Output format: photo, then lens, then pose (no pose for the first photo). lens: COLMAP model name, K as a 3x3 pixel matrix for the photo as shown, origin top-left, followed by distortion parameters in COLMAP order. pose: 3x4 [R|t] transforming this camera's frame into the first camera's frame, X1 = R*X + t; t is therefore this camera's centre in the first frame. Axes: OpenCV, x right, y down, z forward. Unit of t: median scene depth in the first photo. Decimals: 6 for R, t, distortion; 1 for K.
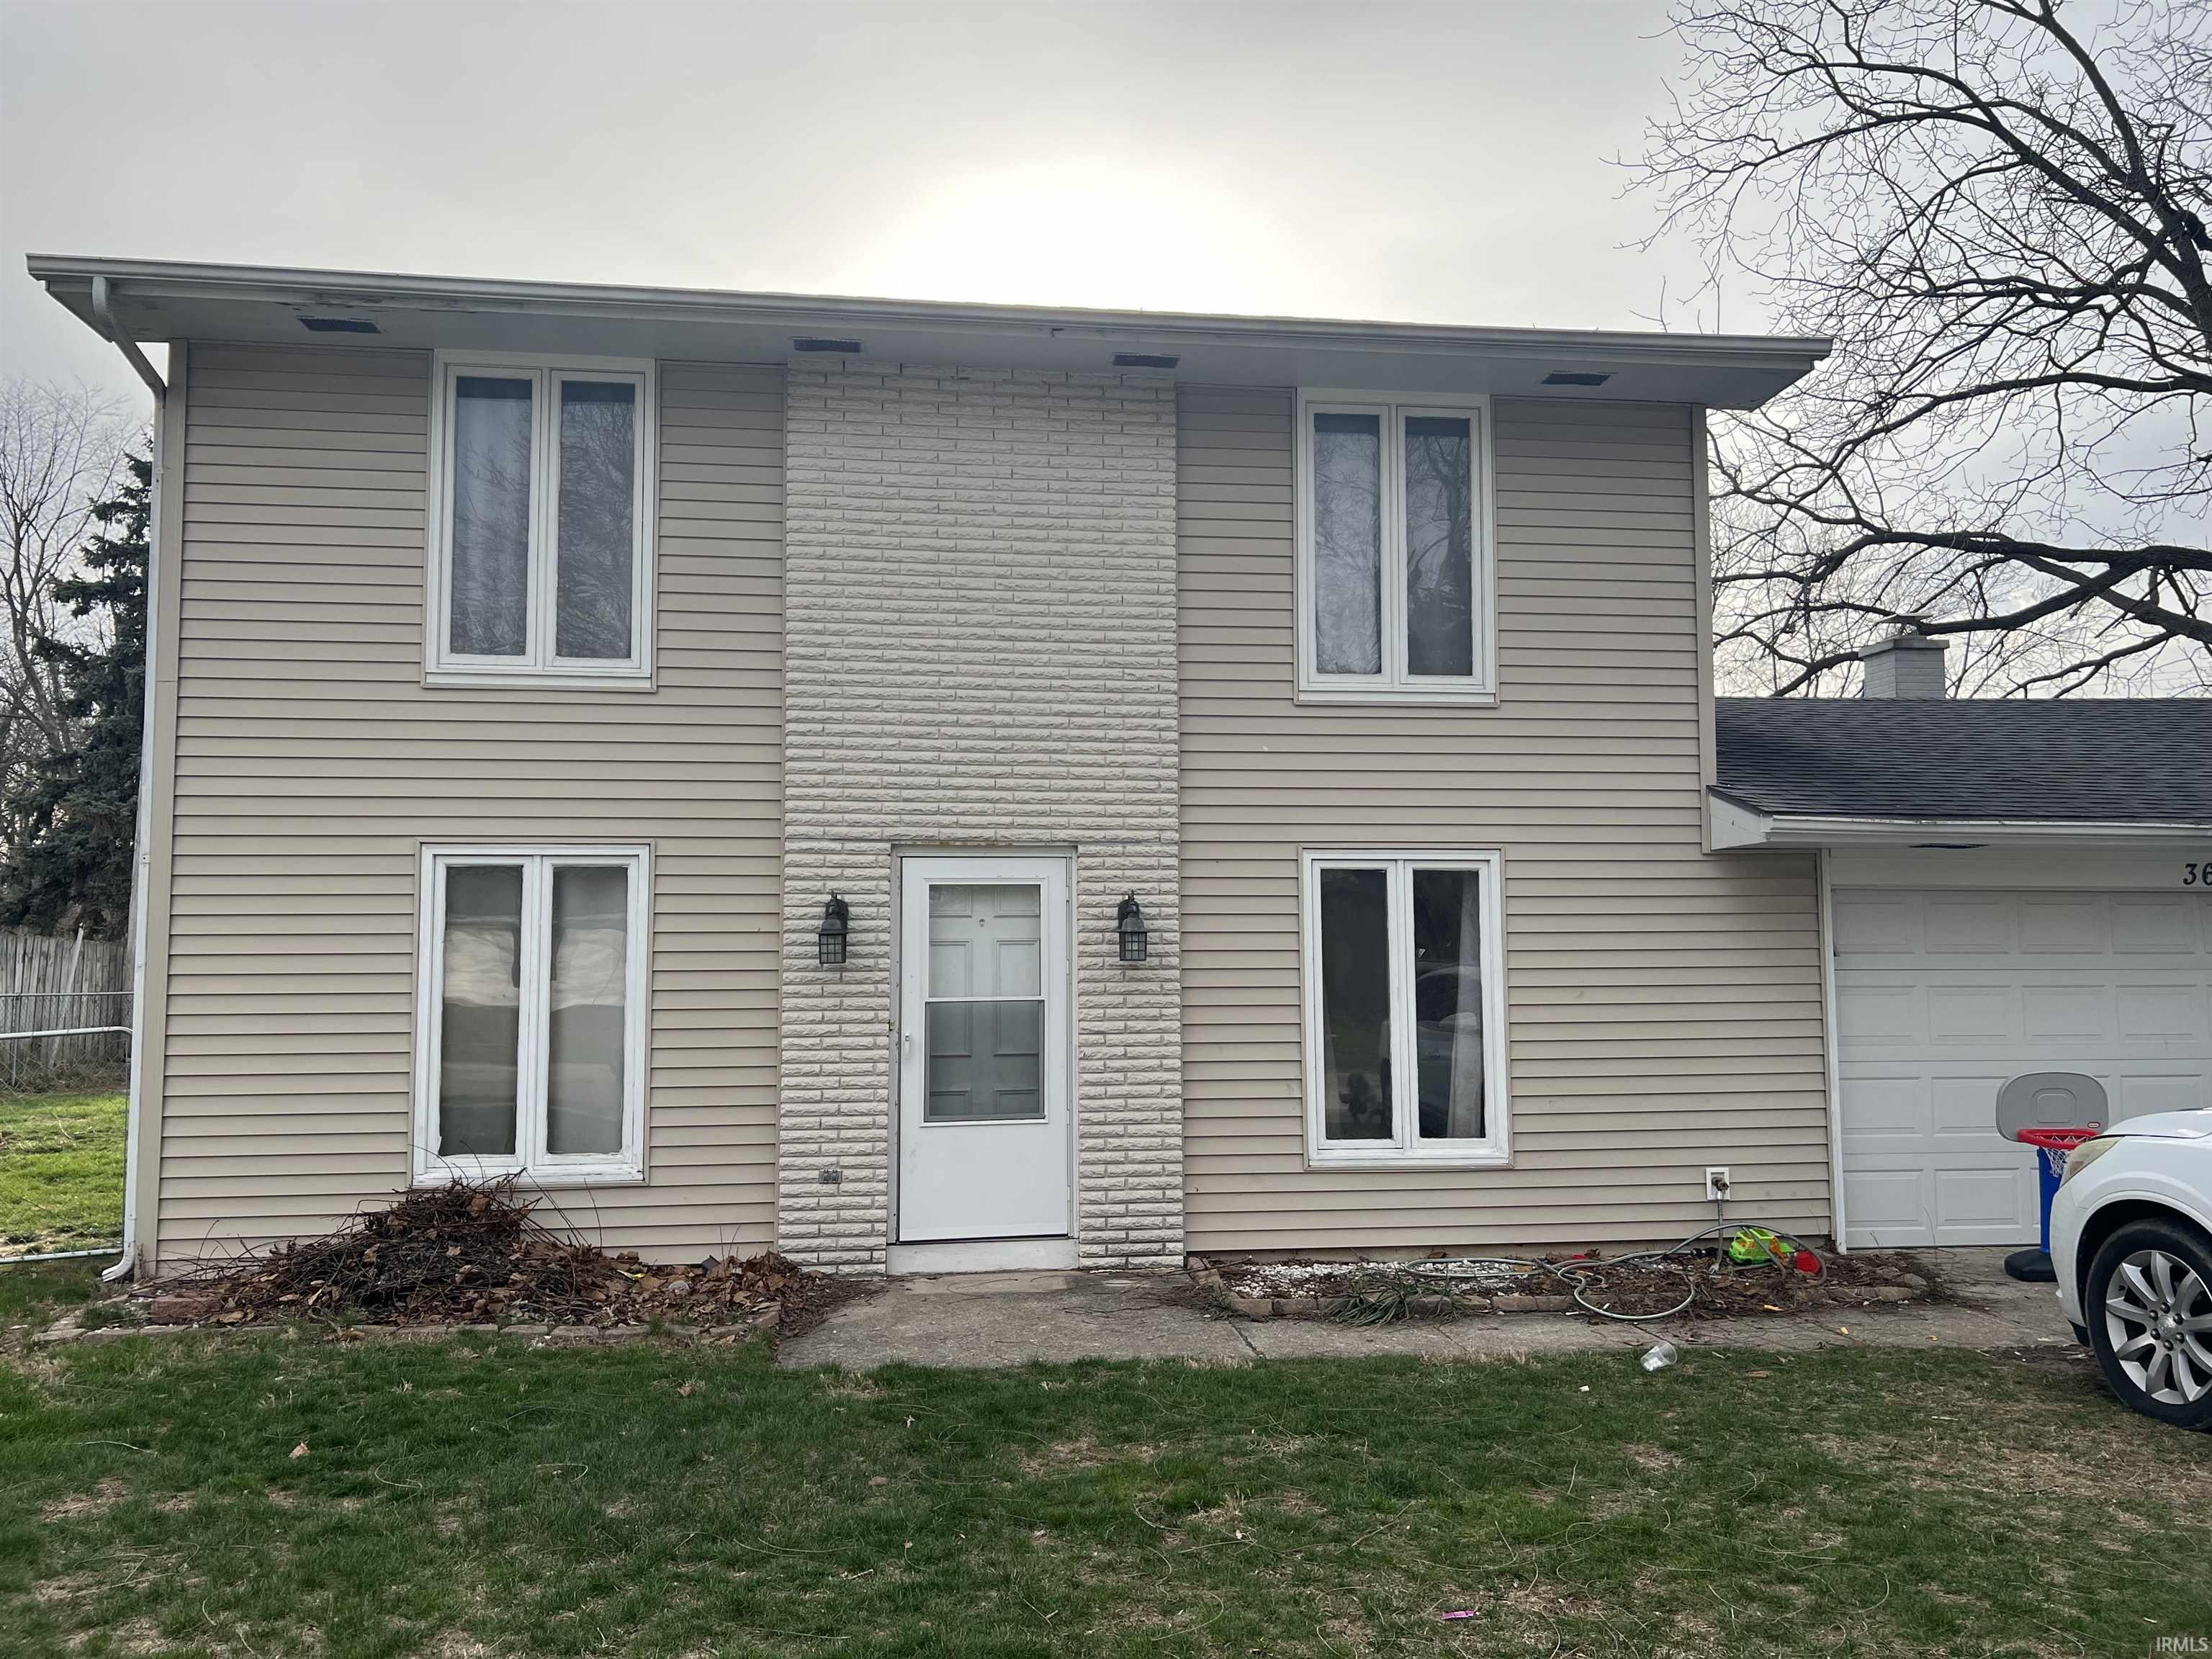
lens RADIAL K [[1601.7, 0, 1106.0], [0, 1601.7, 829.5], [0, 0, 1]] dist [0.039420, -0.000179]
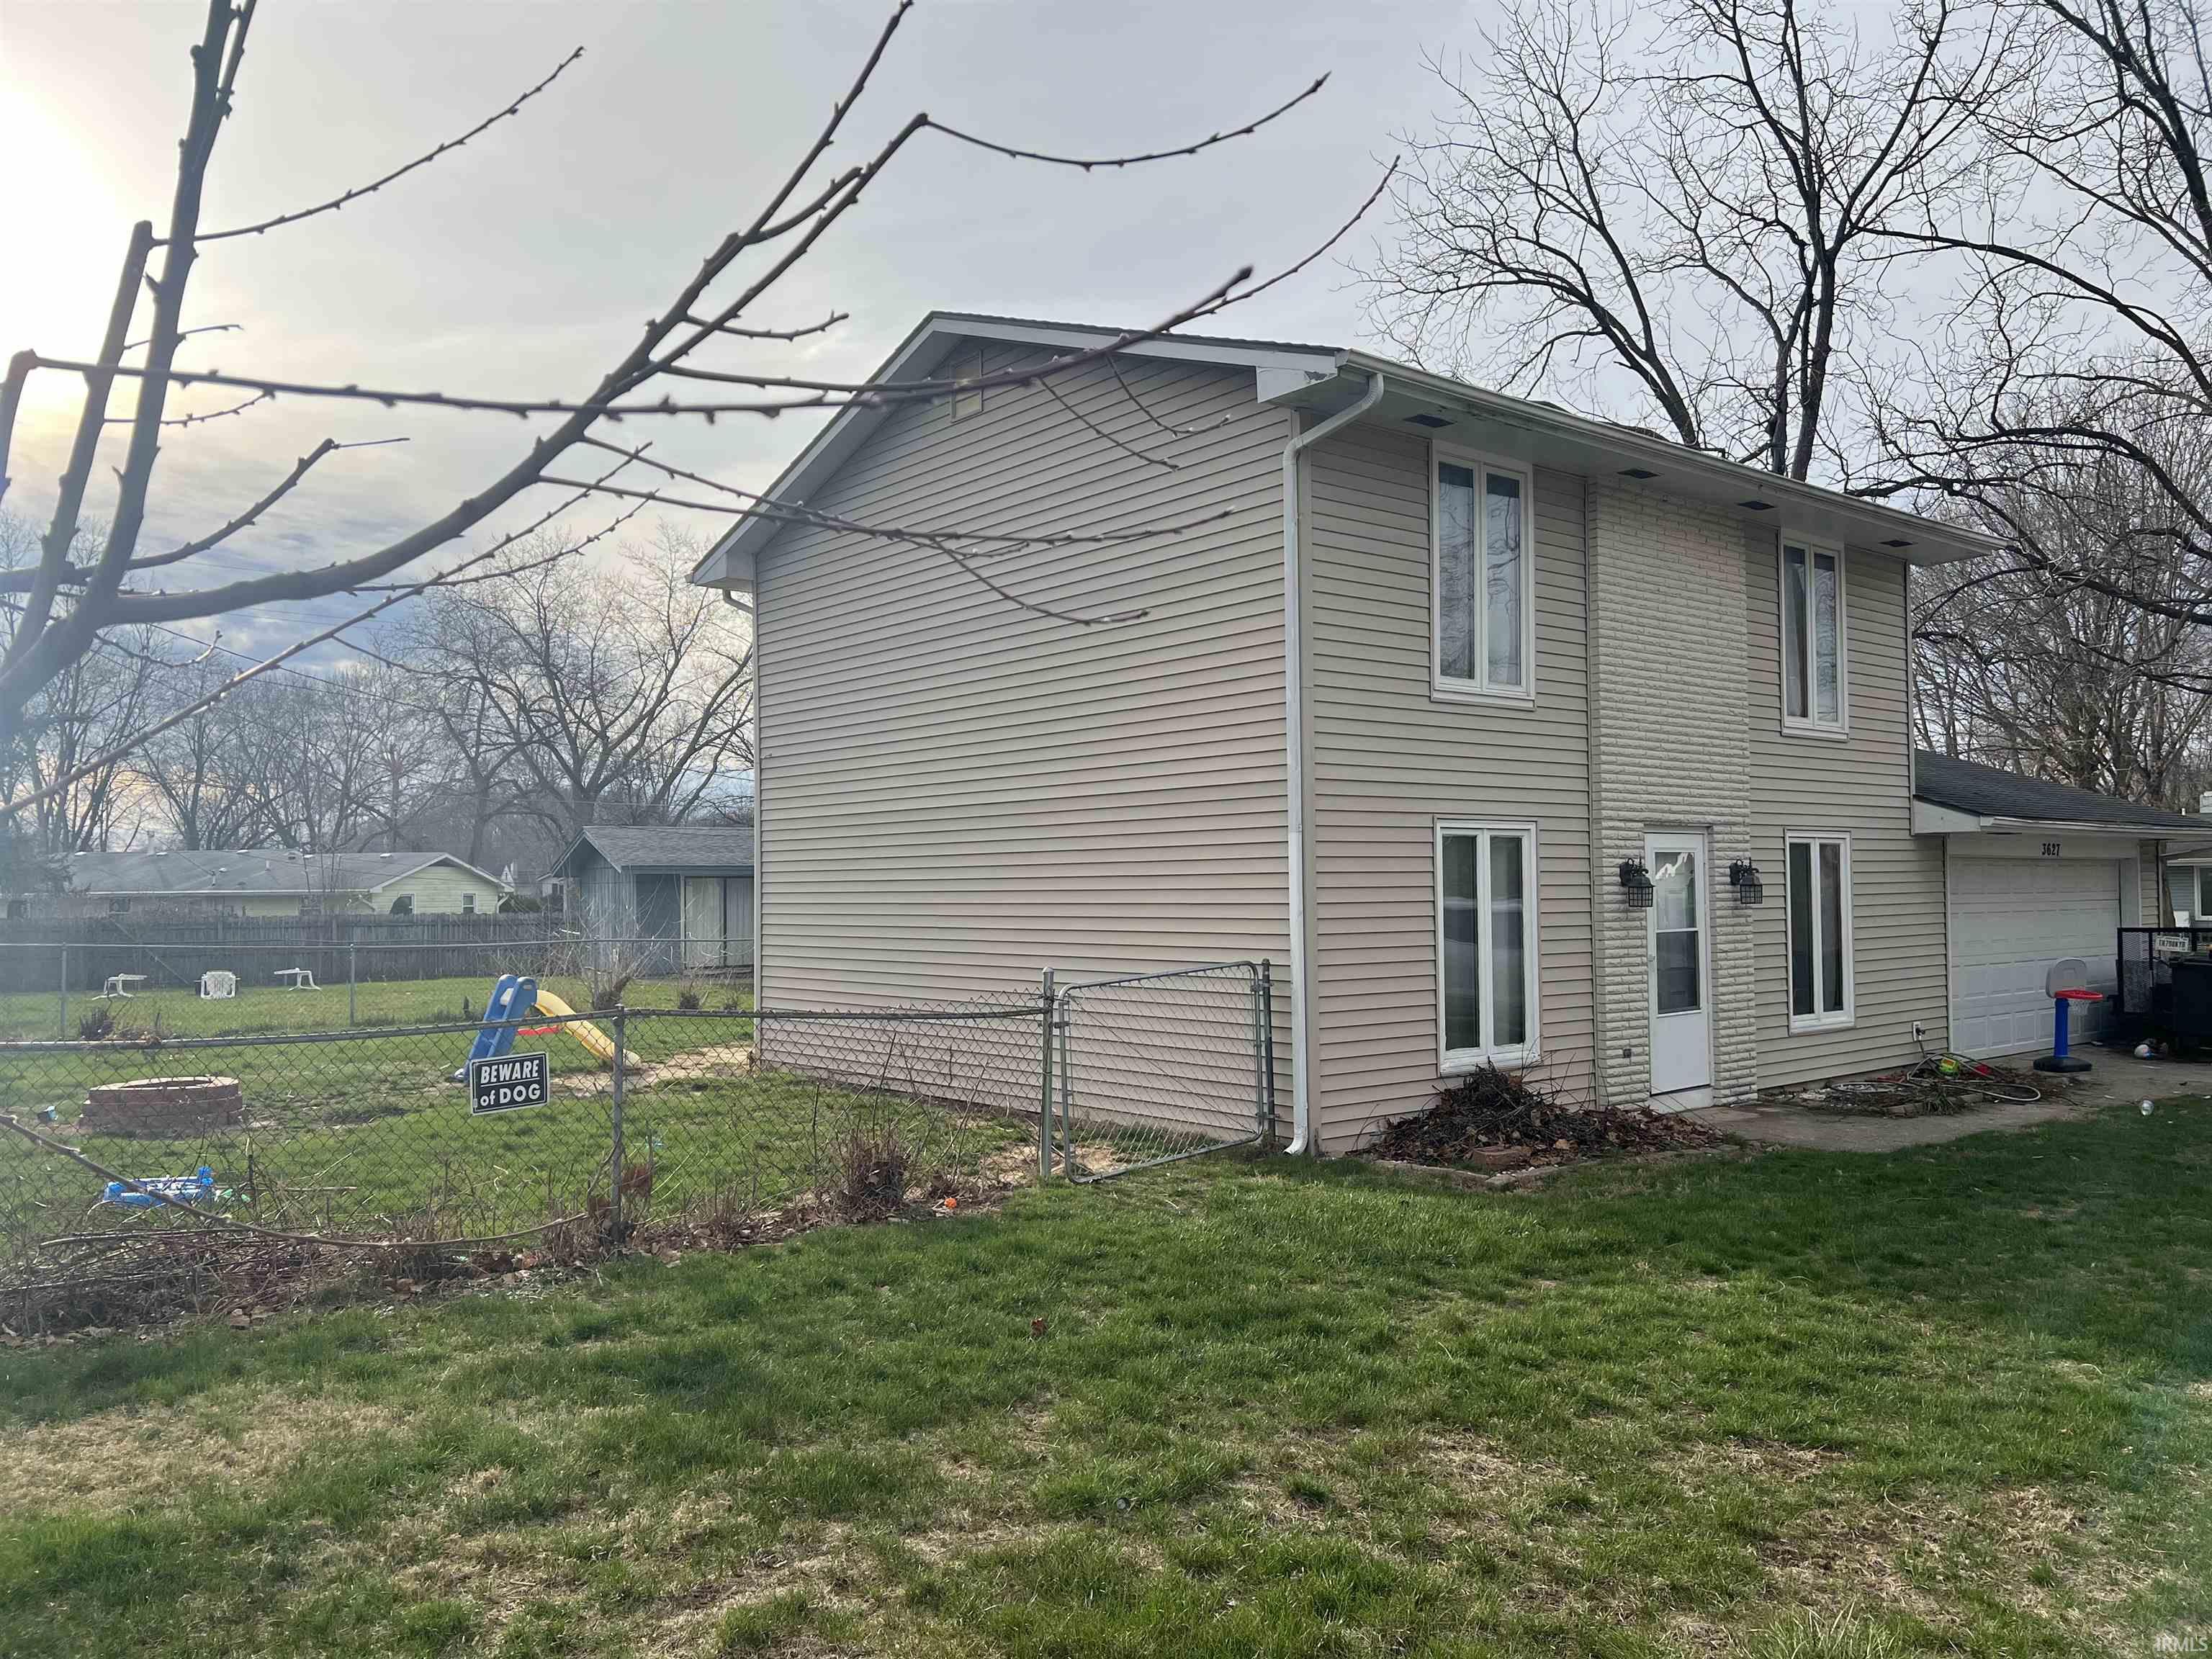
lens RADIAL K [[1666.9, 0, 1106.0], [0, 1666.9, 829.5], [0, 0, 1]] dist [0.002220, -0.000070]
pose [[0.845719, 0.014739, 0.533425, -1.348094], [-0.034163, 0.999063, 0.026559, -0.009614], [-0.532534, -0.040685, 0.845430, -0.015916]]
